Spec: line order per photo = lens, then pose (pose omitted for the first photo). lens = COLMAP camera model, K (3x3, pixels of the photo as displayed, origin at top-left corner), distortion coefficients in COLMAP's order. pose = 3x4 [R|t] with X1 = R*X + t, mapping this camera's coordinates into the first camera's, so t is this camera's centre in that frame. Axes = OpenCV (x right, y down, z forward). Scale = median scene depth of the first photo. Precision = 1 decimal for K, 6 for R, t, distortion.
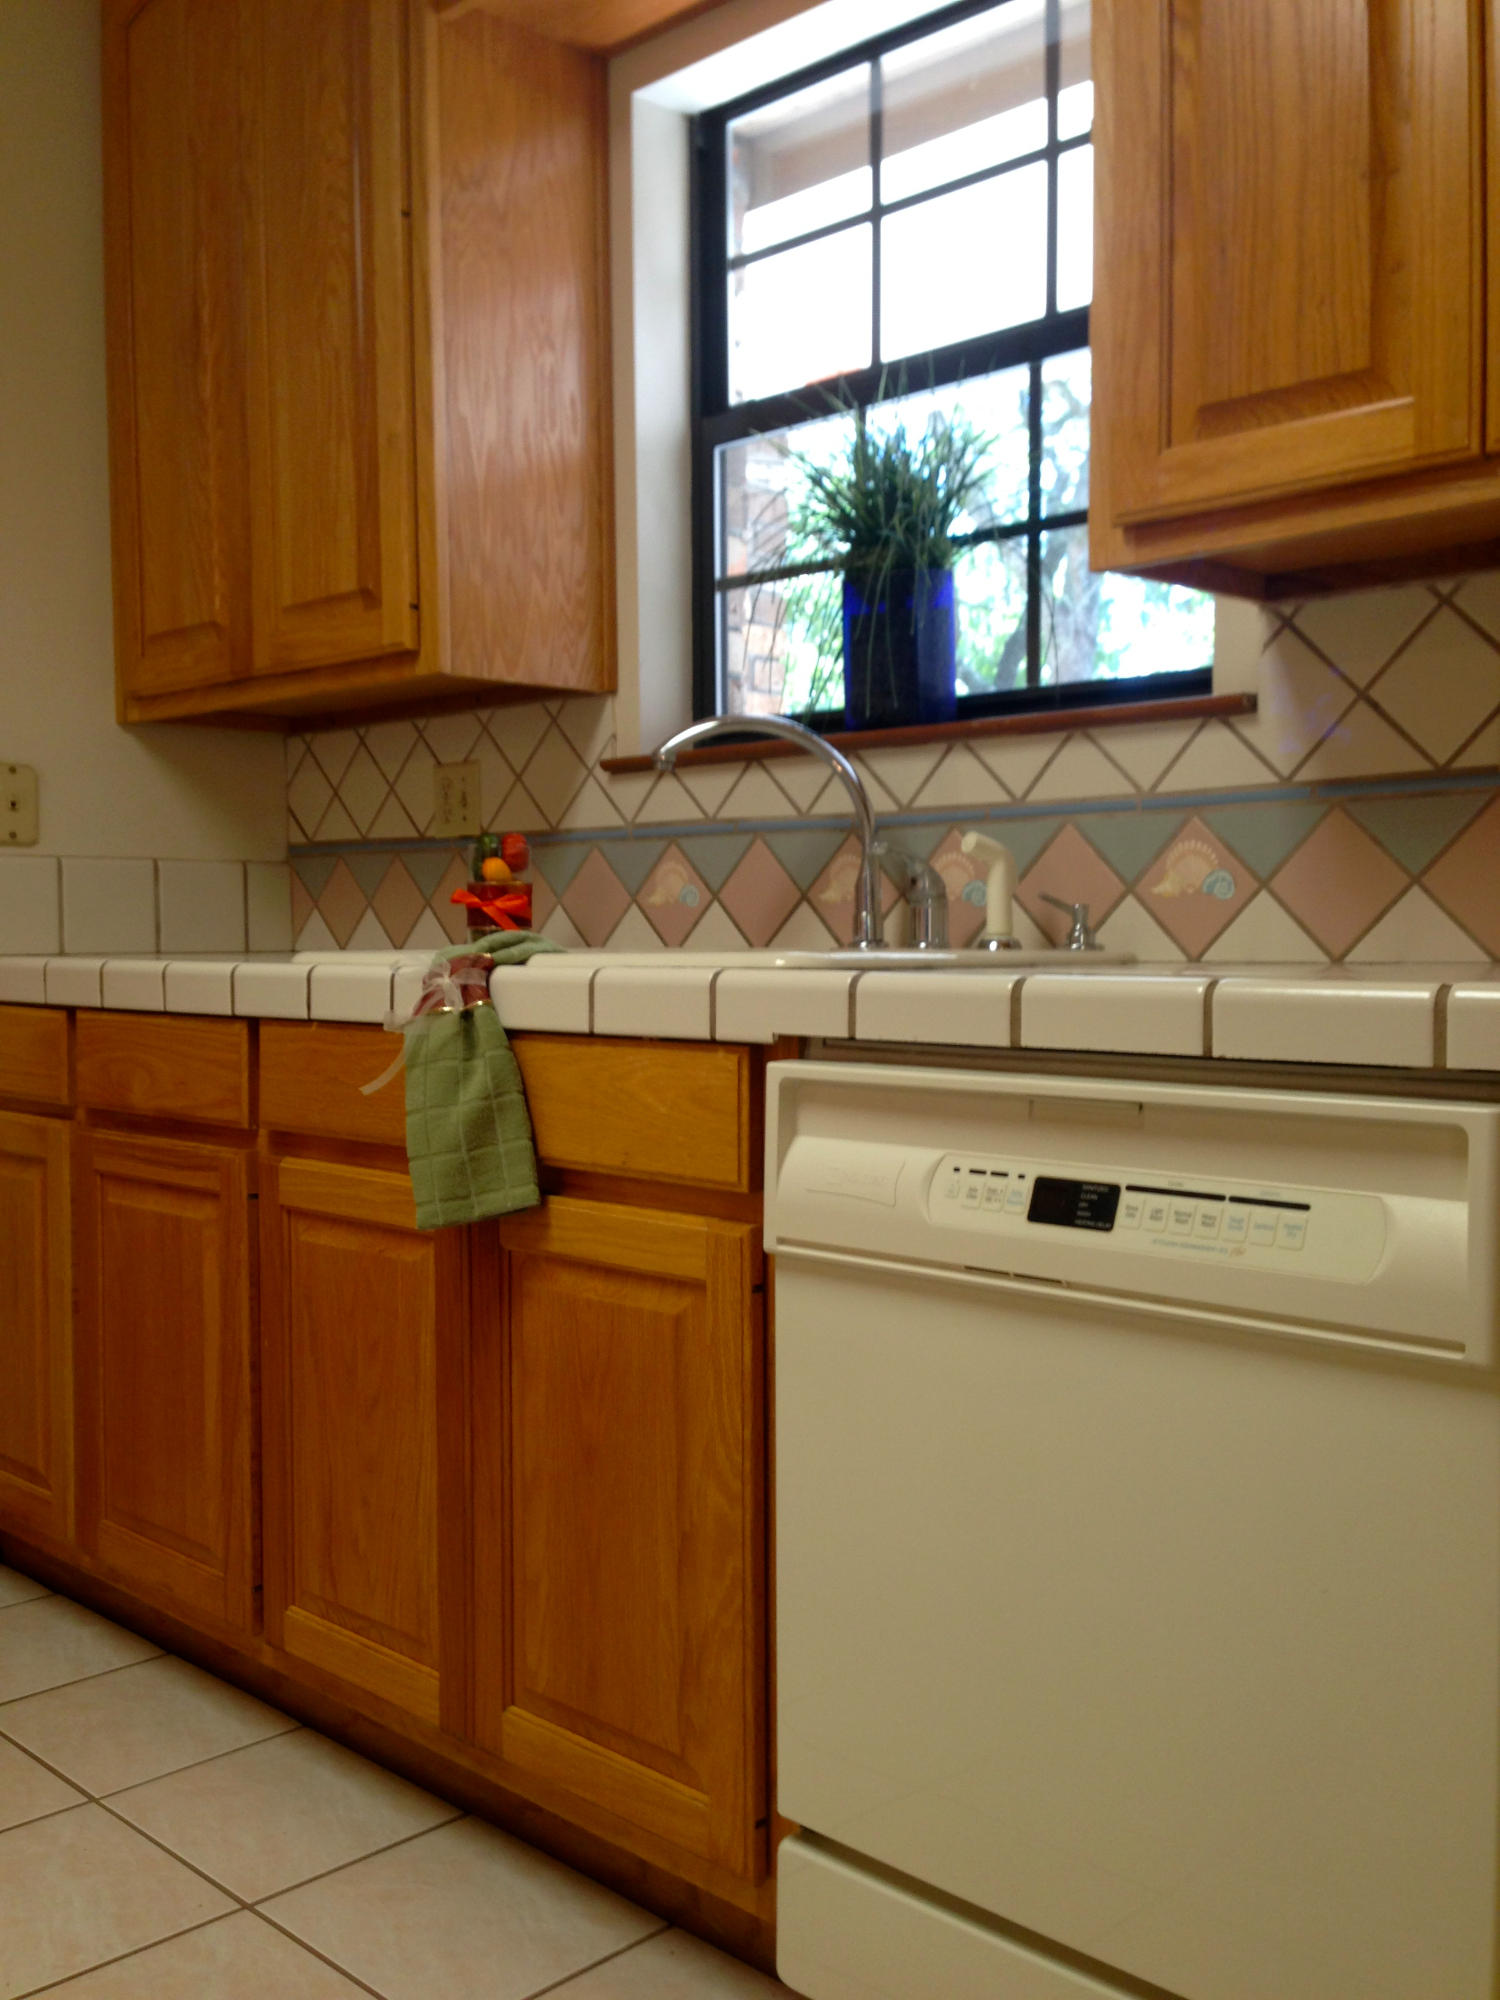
lens RADIAL K [[1858.1, 0, 722.4], [0, 1858.1, 979.5], [0, 0, 1]] dist [0.063316, 0.000000]
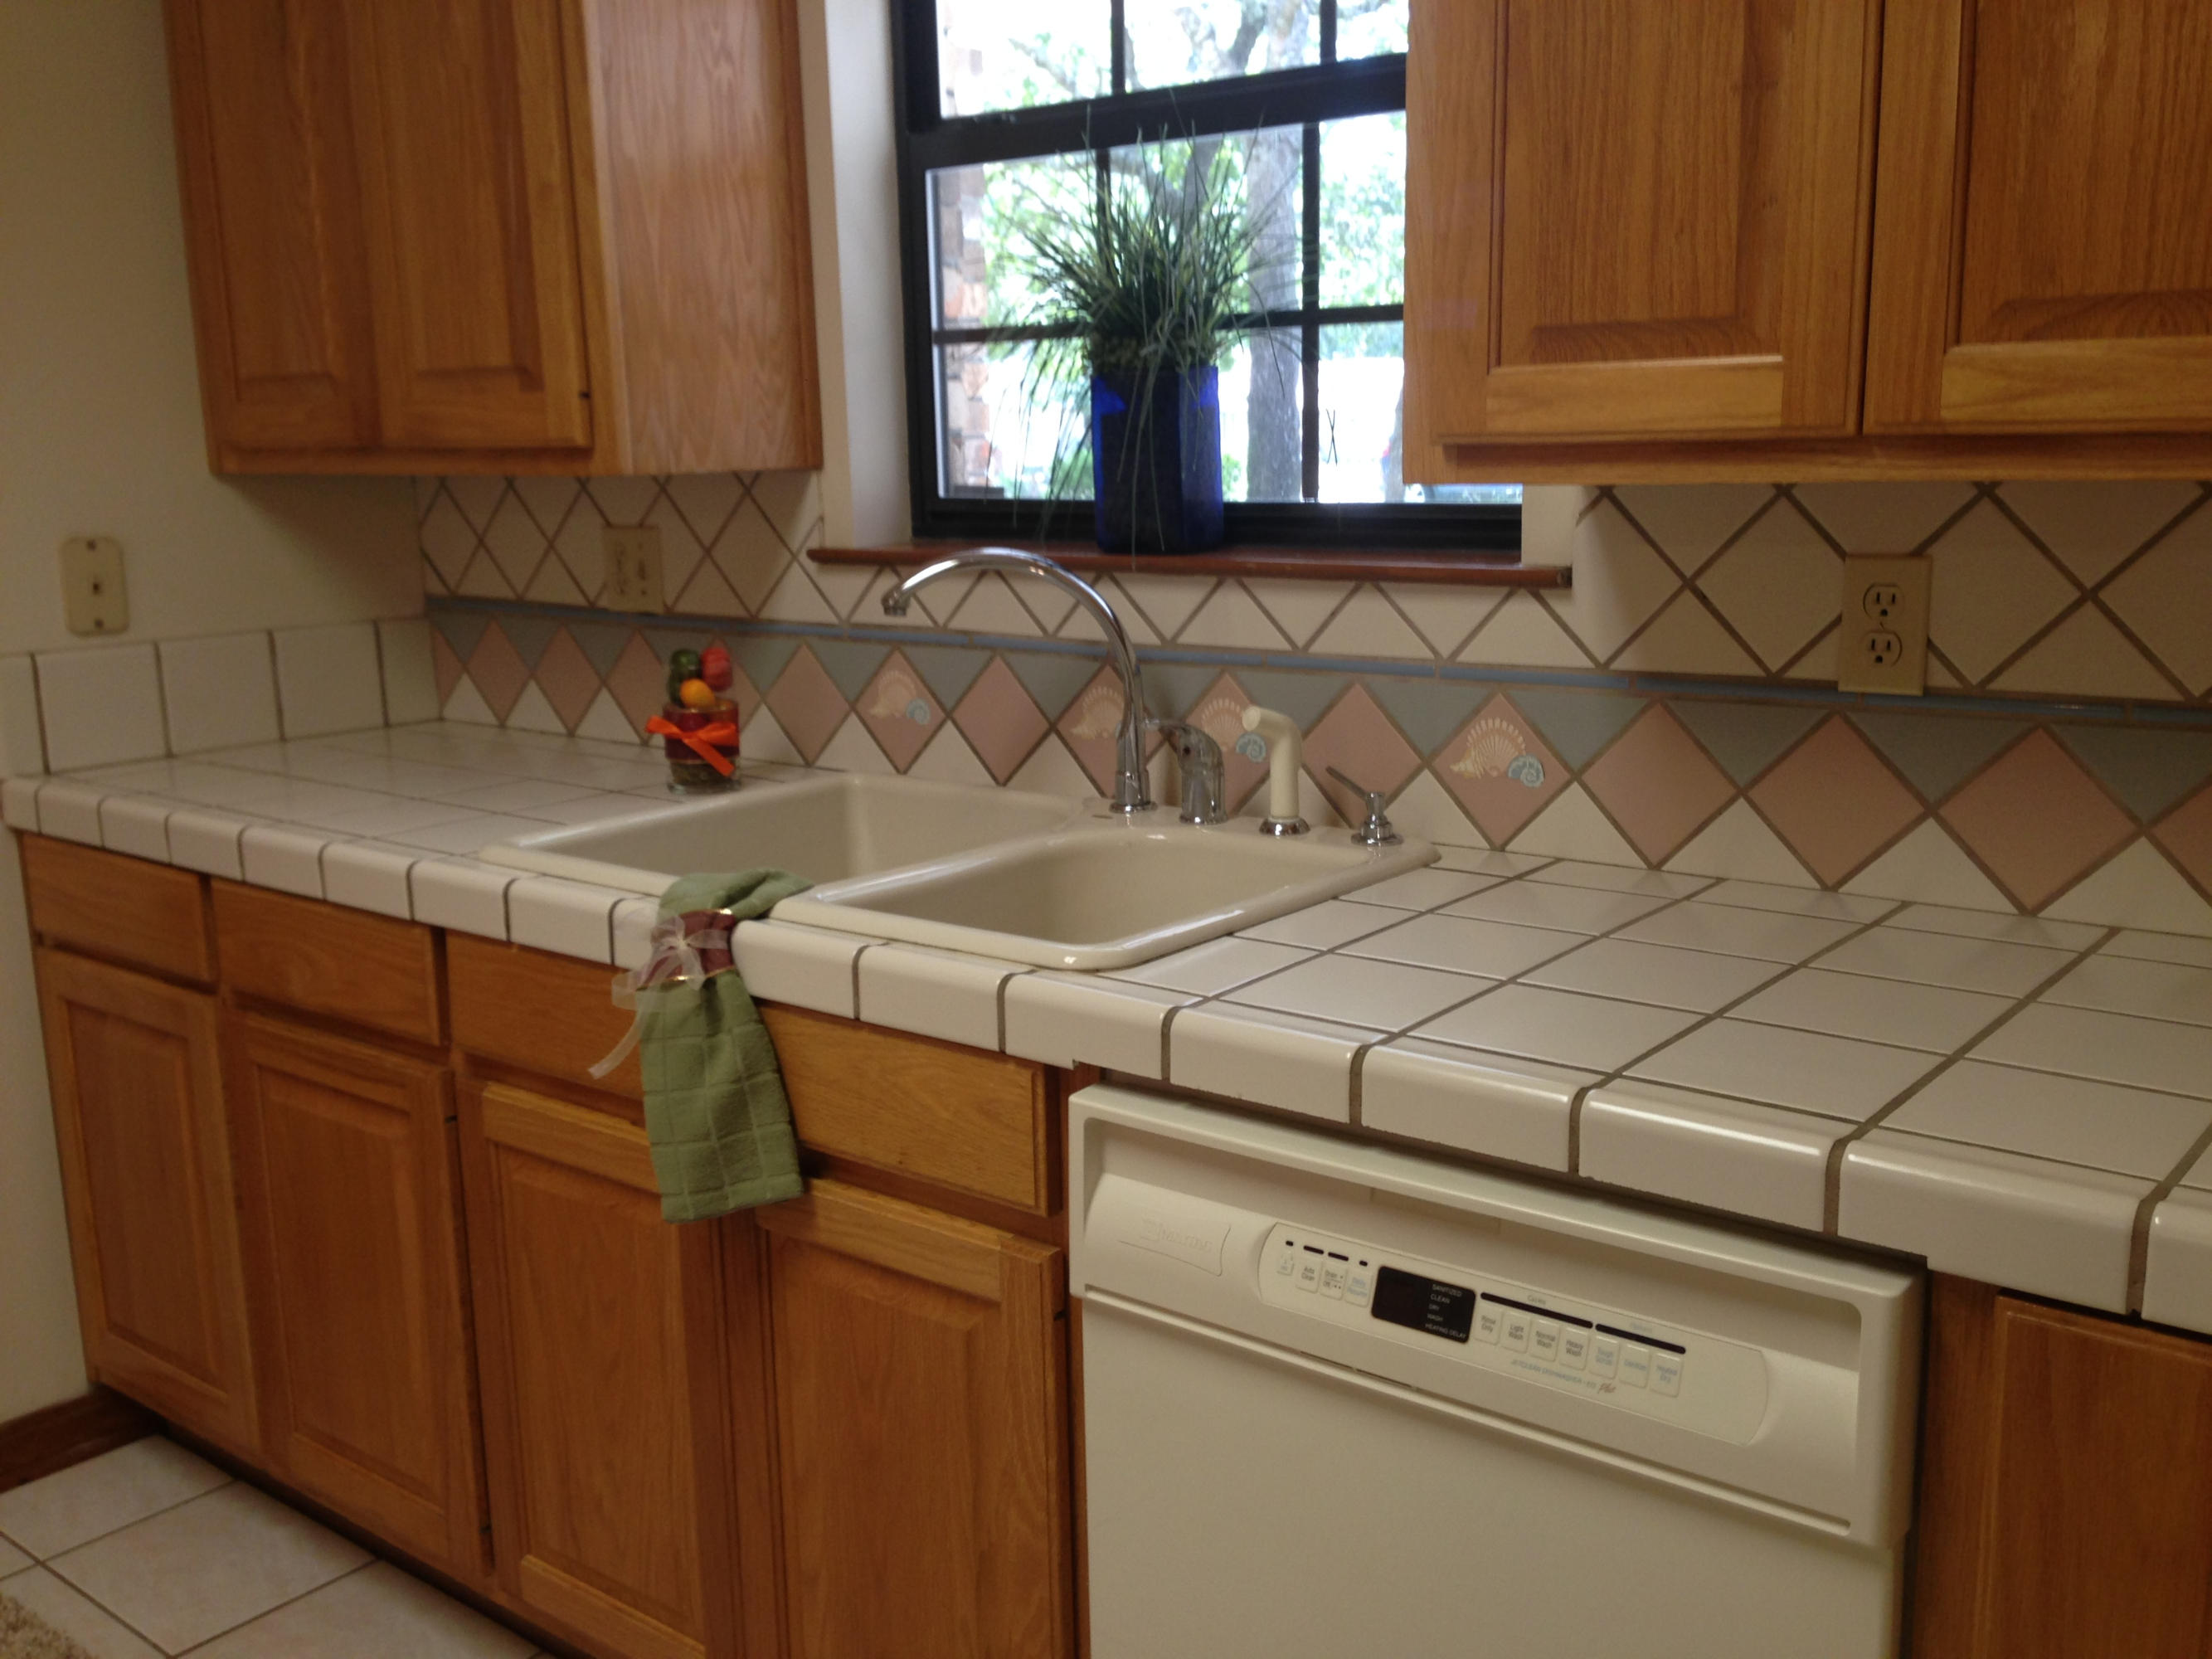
lens RADIAL K [[2055.1, 0, 1090.4], [0, 2055.1, 836.7], [0, 0, 1]] dist [0.063316, 0.000000]
pose [[0.994449, -0.036737, 0.098599, -0.043934], [0.020795, 0.987207, 0.158084, -0.174382], [-0.103145, -0.155156, 0.982491, 0.026255]]
